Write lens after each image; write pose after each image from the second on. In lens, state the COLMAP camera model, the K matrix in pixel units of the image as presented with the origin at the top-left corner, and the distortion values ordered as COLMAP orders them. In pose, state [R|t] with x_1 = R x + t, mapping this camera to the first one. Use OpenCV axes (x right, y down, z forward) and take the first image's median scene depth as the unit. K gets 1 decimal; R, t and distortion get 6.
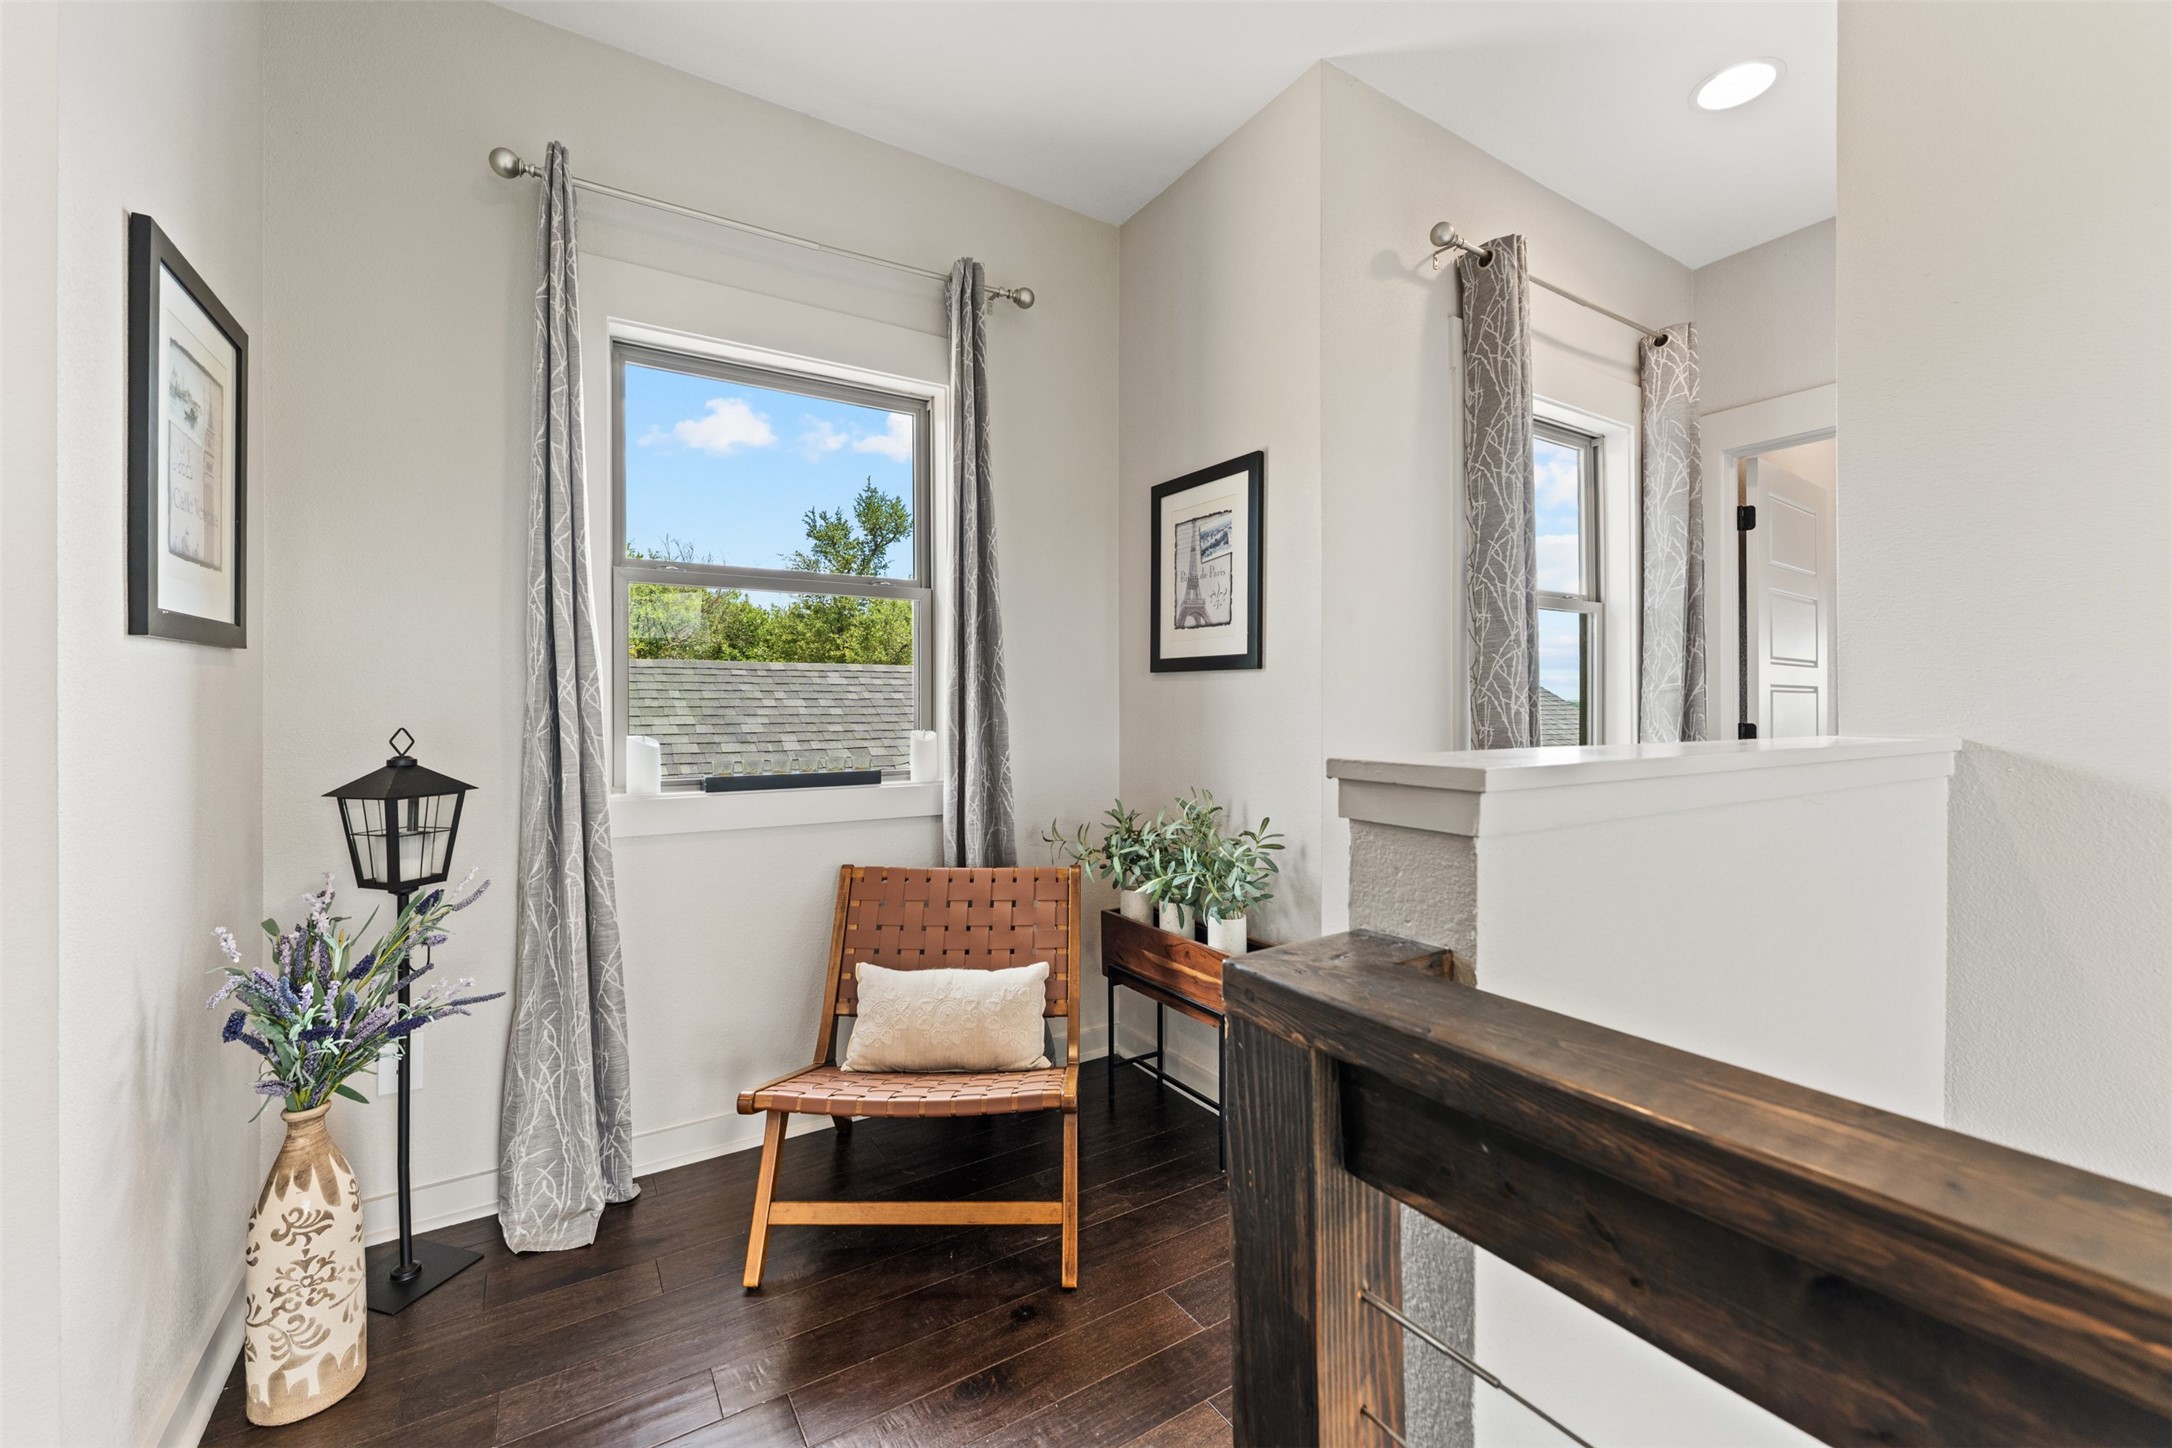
lens RADIAL K [[876.9, 0, 1091.4], [0, 876.9, 715.6], [0, 0, 1]] dist [0.001921, 0.000122]
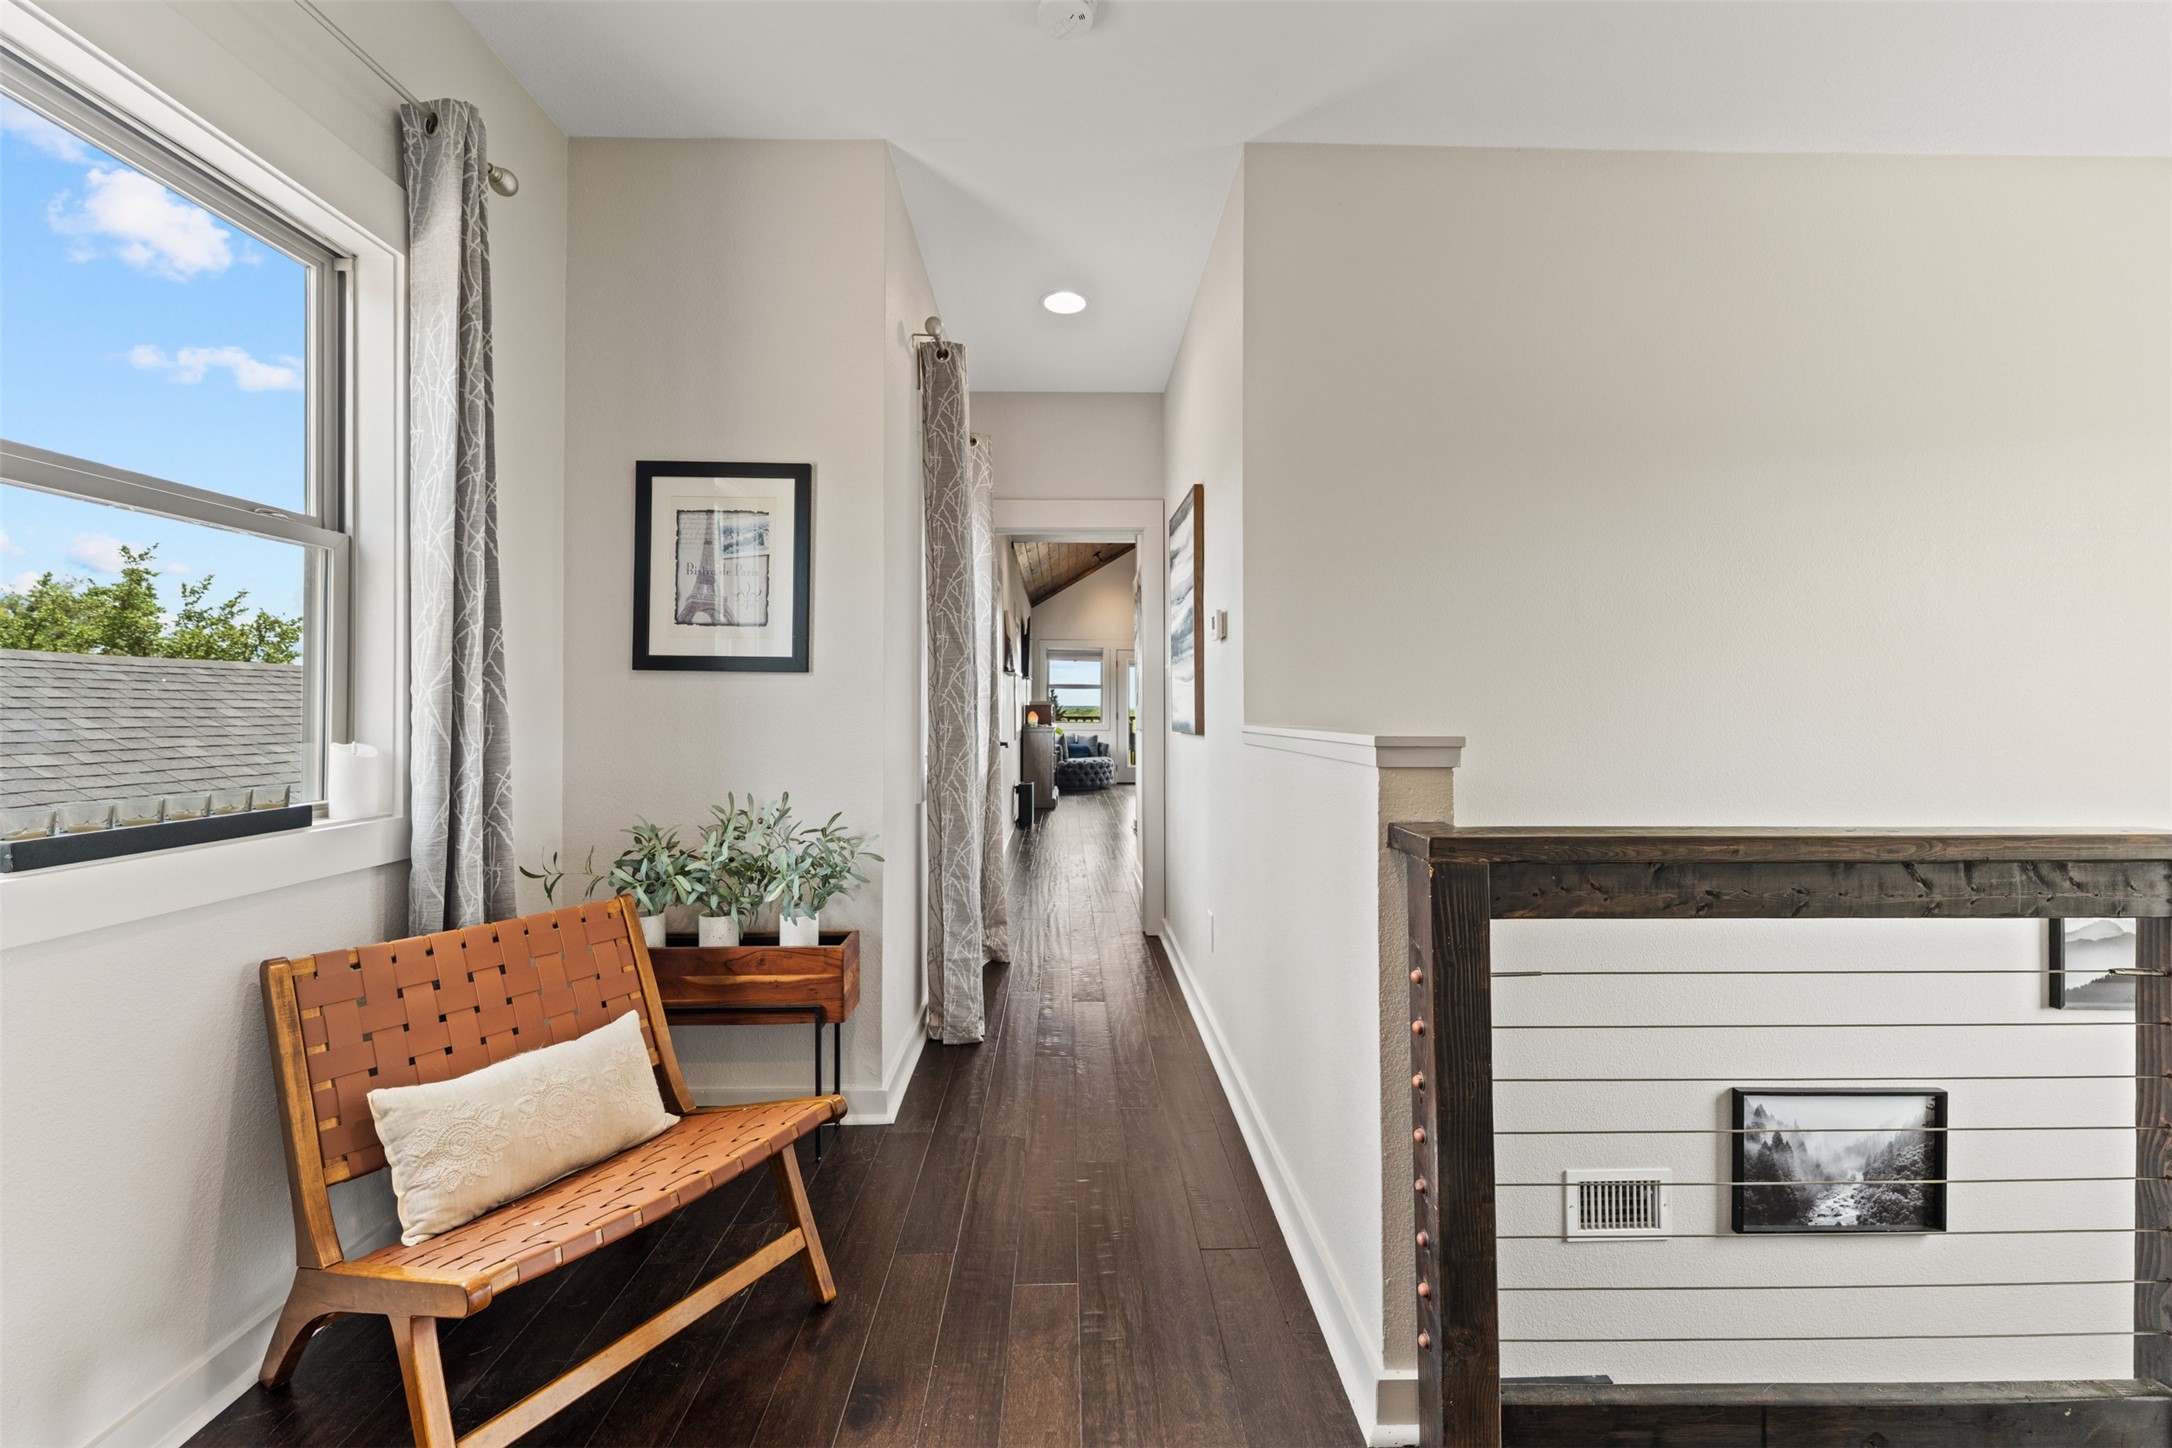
lens RADIAL K [[876.9, 0, 1088.9], [0, 876.9, 711.3], [0, 0, 1]] dist [0.001921, 0.000122]
pose [[0.513418, -0.000326, 0.858139, -0.523543], [0.007985, 0.999958, -0.004397, 0.000103], [-0.858101, 0.009109, 0.513399, 0.176811]]
